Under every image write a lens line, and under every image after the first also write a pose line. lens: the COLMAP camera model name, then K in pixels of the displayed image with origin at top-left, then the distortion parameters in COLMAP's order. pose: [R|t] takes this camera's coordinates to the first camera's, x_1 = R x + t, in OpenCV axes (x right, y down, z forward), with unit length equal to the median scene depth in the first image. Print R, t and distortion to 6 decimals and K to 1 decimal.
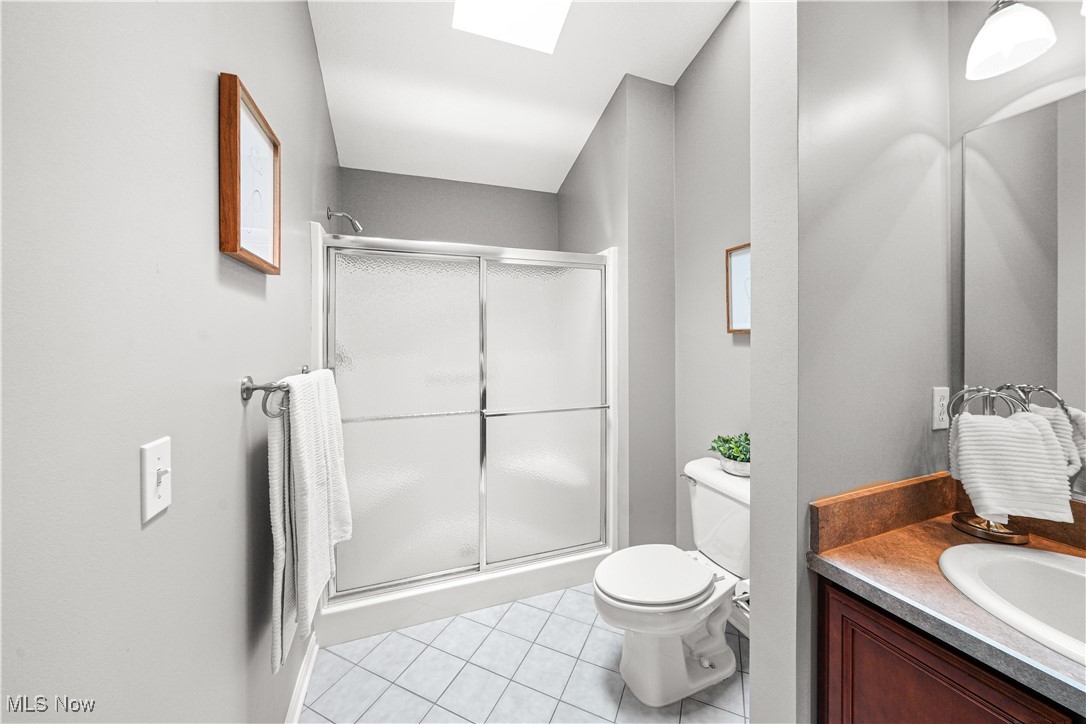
lens RADIAL K [[388.9, 0, 539.0], [0, 388.9, 340.4], [0, 0, 1]] dist [-0.006290, -0.000115]
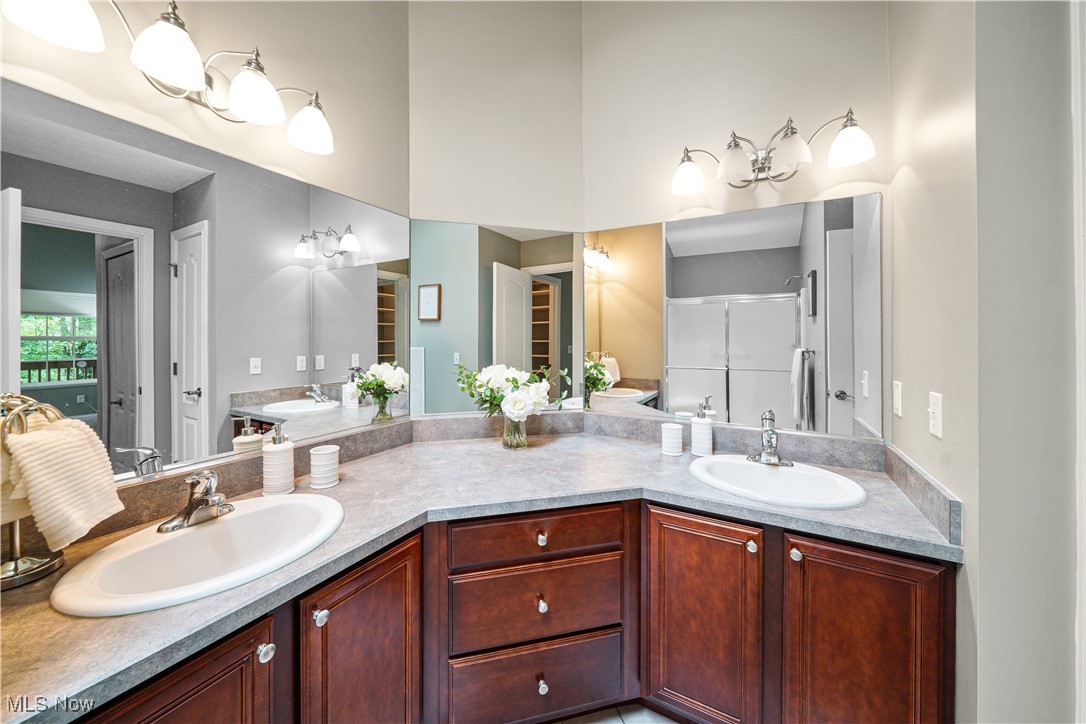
lens RADIAL K [[388.9, 0, 538.9], [0, 388.9, 338.7], [0, 0, 1]] dist [-0.006290, -0.000115]
pose [[-0.633243, 0.012118, 0.773858, -0.186091], [0.012528, 0.999907, -0.005406, 0.011556], [-0.773851, 0.006271, -0.633336, 0.721621]]
